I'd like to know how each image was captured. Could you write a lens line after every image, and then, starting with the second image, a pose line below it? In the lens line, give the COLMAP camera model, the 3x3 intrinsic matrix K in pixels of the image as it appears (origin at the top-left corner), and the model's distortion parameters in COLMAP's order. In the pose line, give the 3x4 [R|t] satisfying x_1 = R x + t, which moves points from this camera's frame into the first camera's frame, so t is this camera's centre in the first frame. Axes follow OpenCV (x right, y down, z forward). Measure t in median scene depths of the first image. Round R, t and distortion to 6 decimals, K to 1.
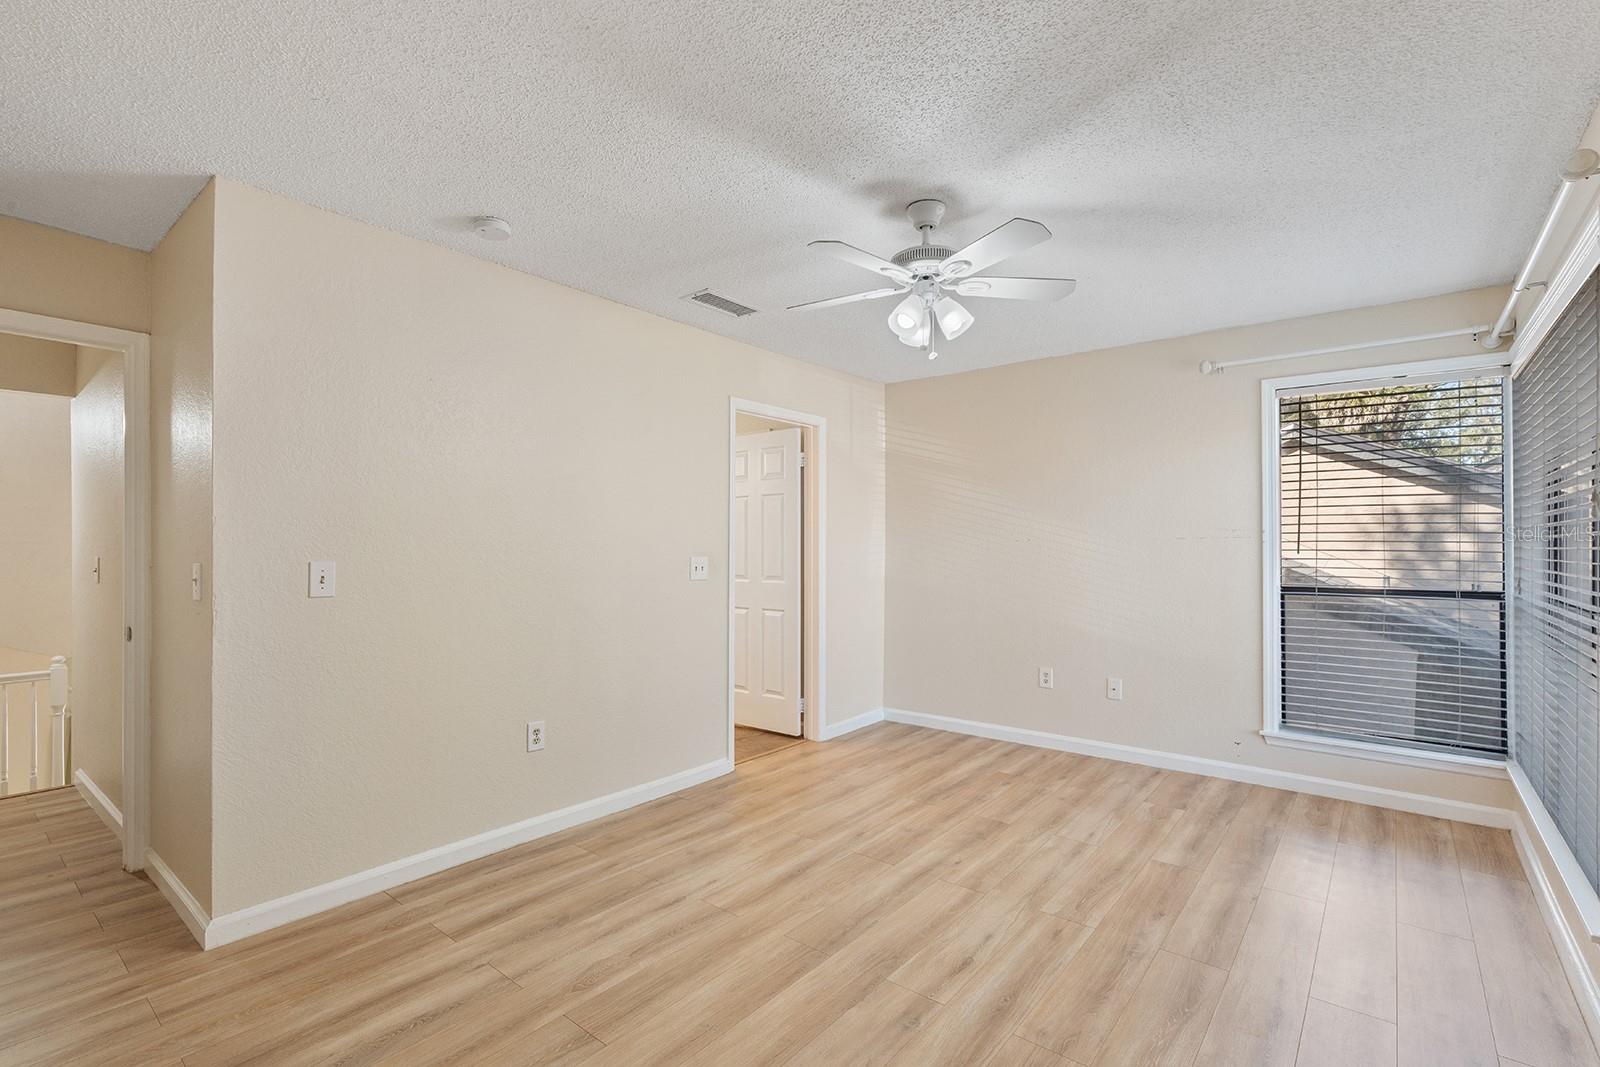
lens RADIAL K [[735.2, 0, 786.1], [0, 735.2, 532.6], [0, 0, 1]] dist [0.000864, 0.000277]
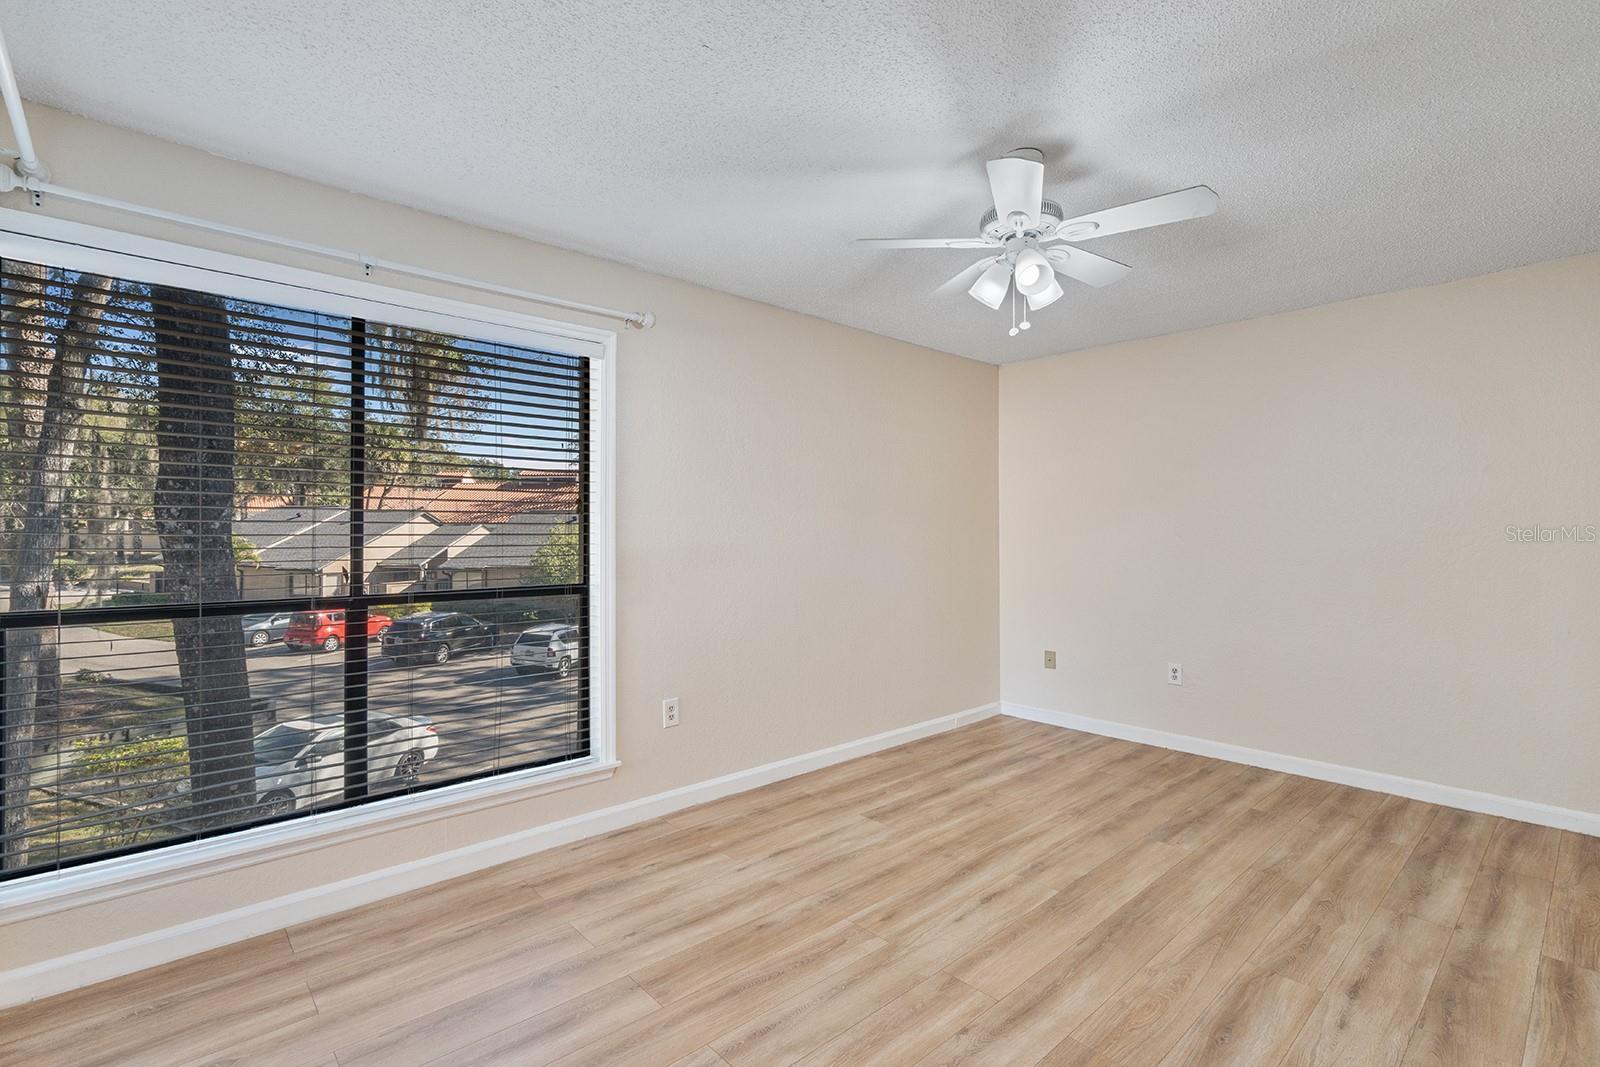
lens RADIAL K [[735.2, 0, 786.1], [0, 735.2, 532.6], [0, 0, 1]] dist [0.000864, 0.000277]
pose [[-0.988063, -0.000557, 0.154051, 0.350333], [-0.003779, 0.999780, -0.020628, 0.038775], [-0.154006, -0.020964, -0.987847, 2.025238]]
